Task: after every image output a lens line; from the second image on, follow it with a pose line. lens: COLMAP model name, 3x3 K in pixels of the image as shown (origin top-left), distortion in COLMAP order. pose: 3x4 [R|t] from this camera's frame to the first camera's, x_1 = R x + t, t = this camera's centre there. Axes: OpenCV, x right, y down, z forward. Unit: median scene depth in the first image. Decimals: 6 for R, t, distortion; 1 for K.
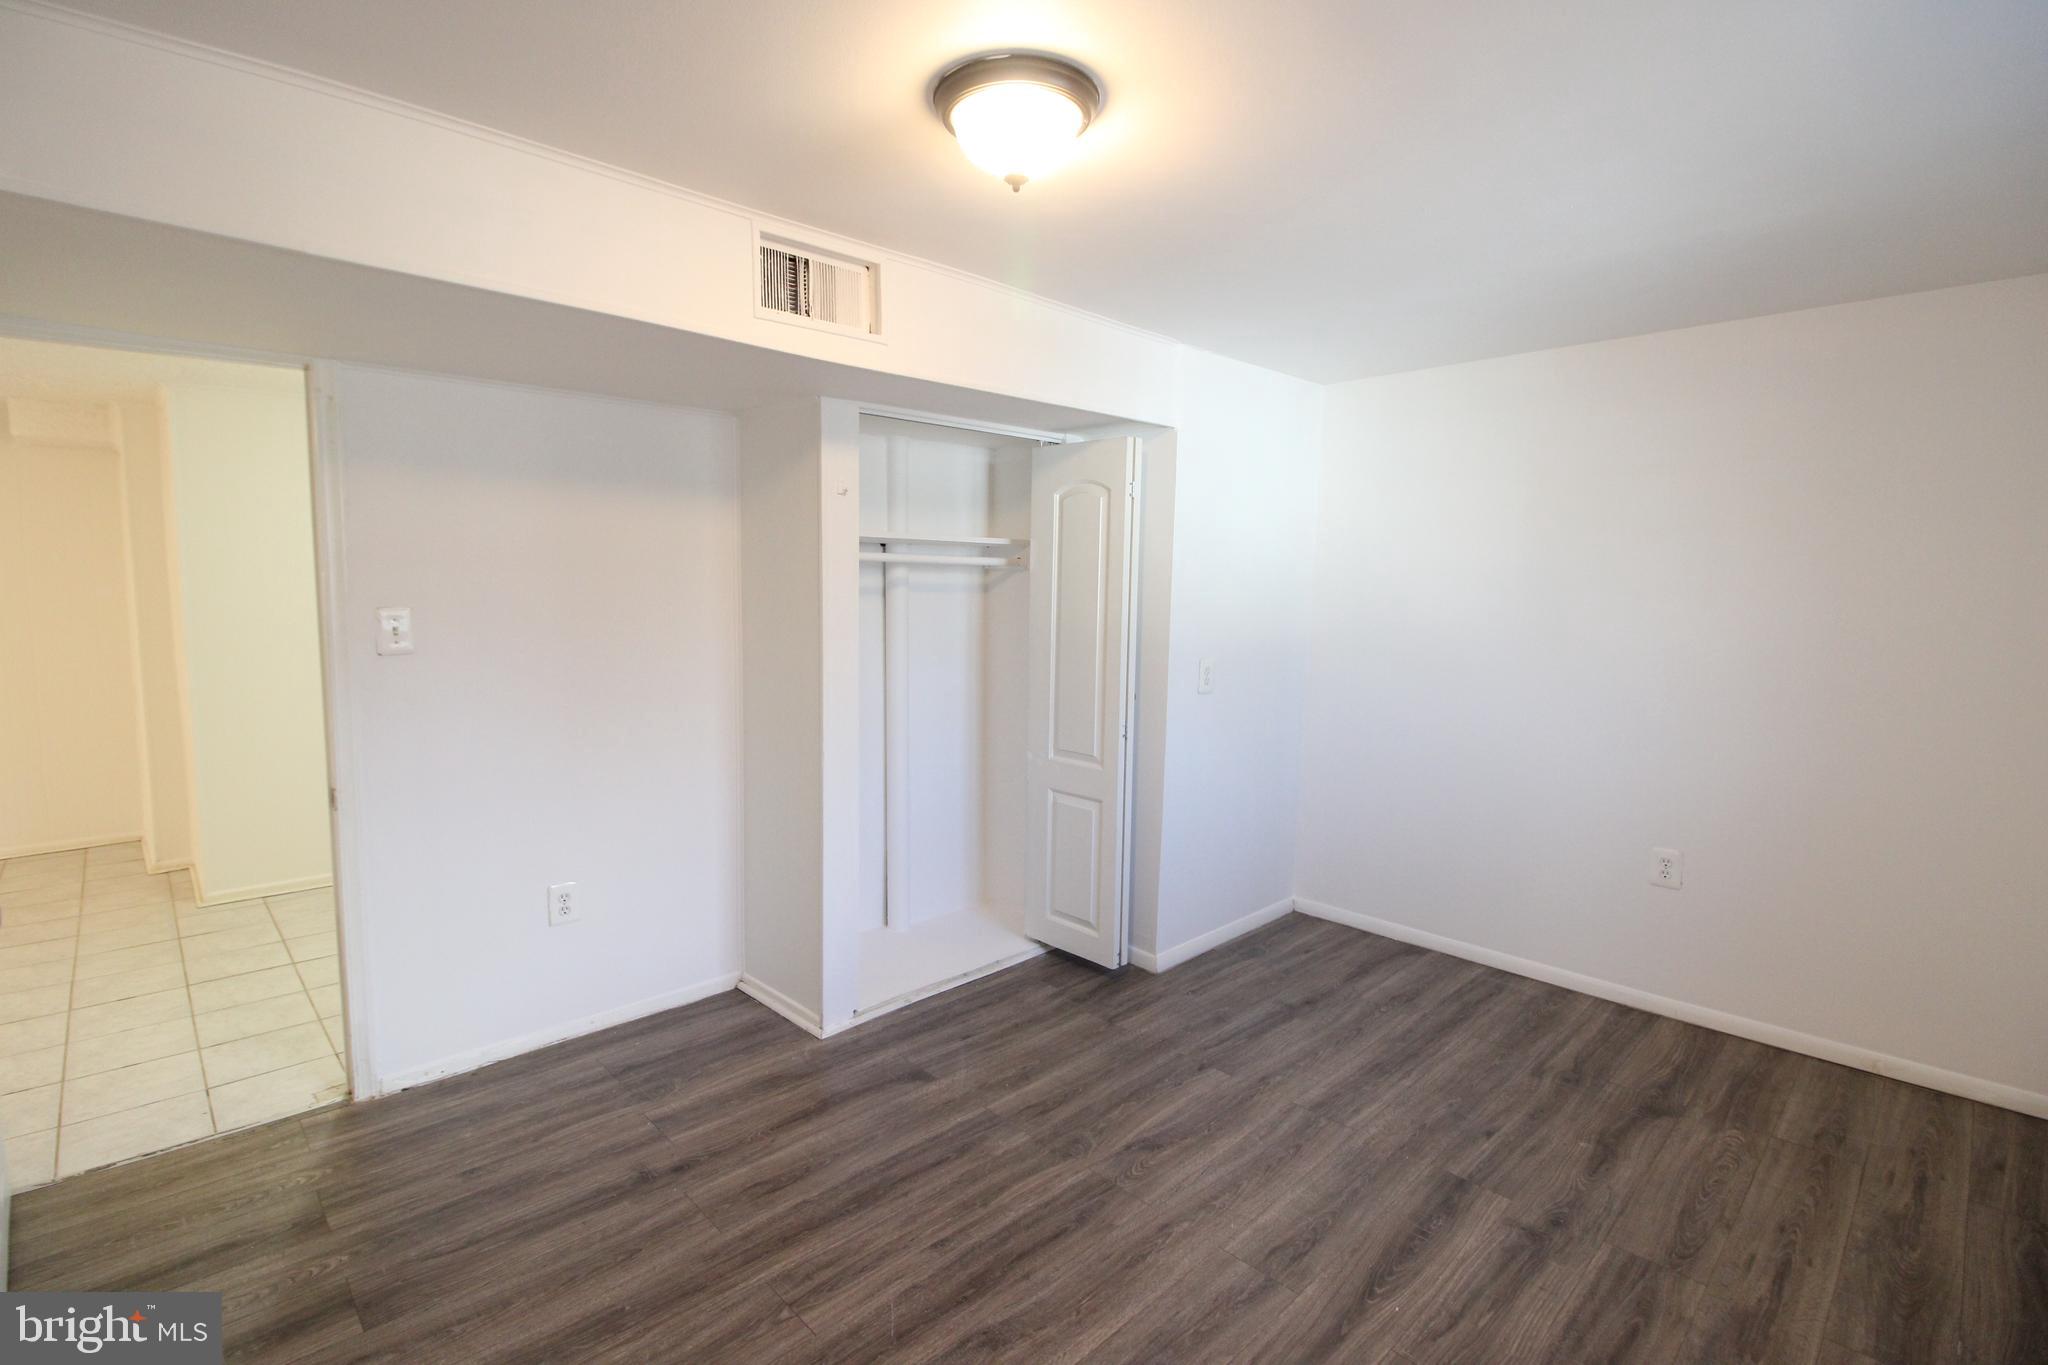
lens RADIAL K [[942.1, 0, 1020.2], [0, 942.1, 681.1], [0, 0, 1]] dist [-0.023878, -0.001041]
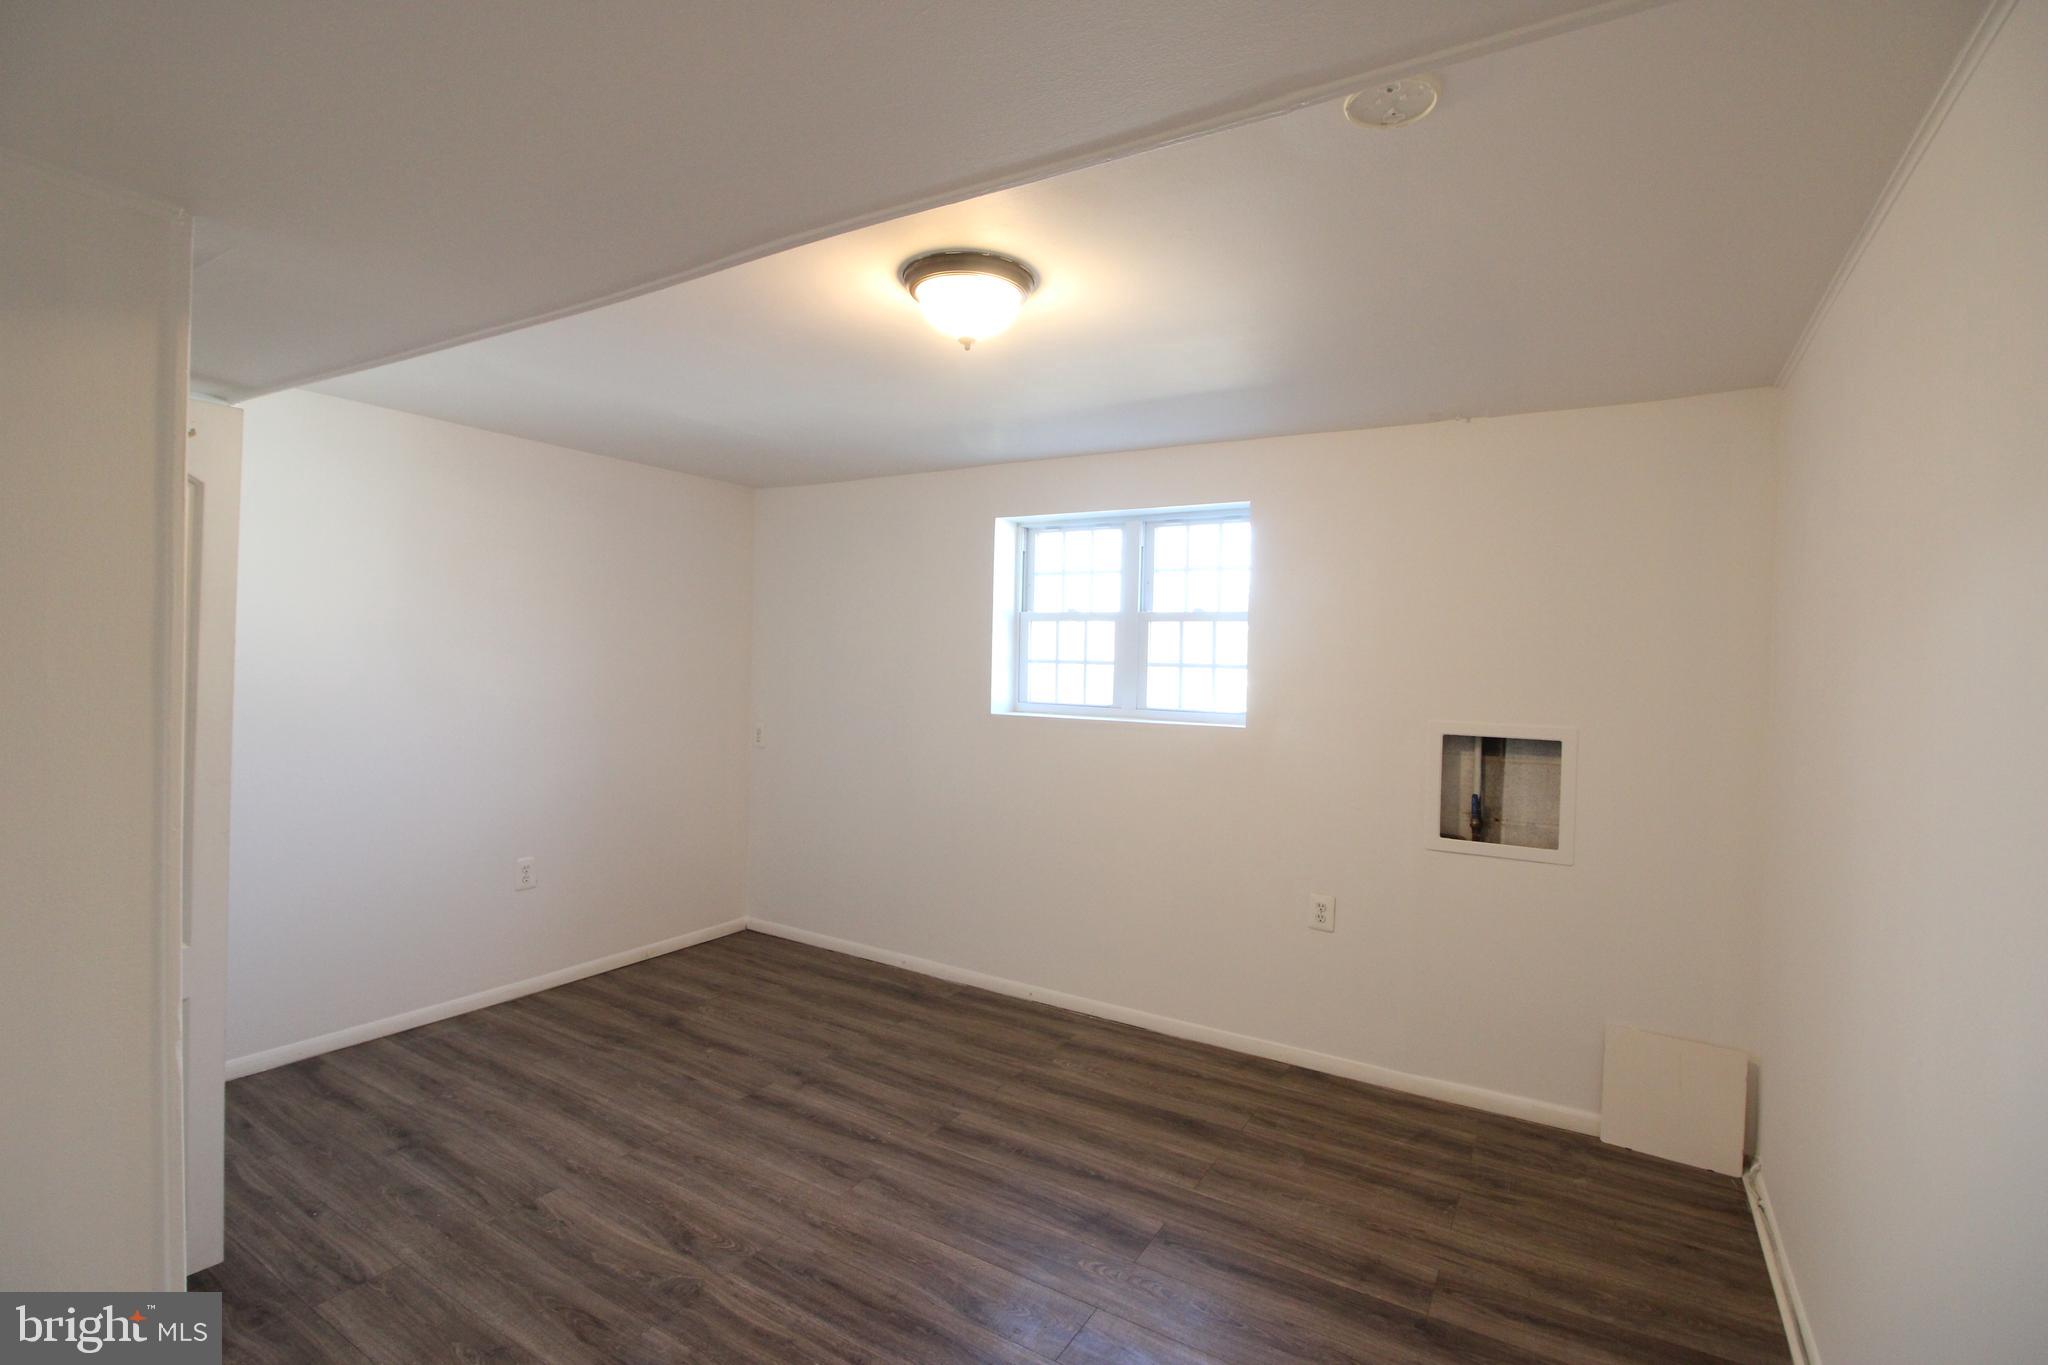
lens RADIAL K [[942.1, 0, 1021.3], [0, 942.1, 679.4], [0, 0, 1]] dist [-0.023878, -0.001041]
pose [[-0.254717, -0.038390, 0.966253, -0.760966], [0.069884, 0.995868, 0.057989, -0.091651], [-0.964487, 0.082297, -0.250982, 0.776738]]
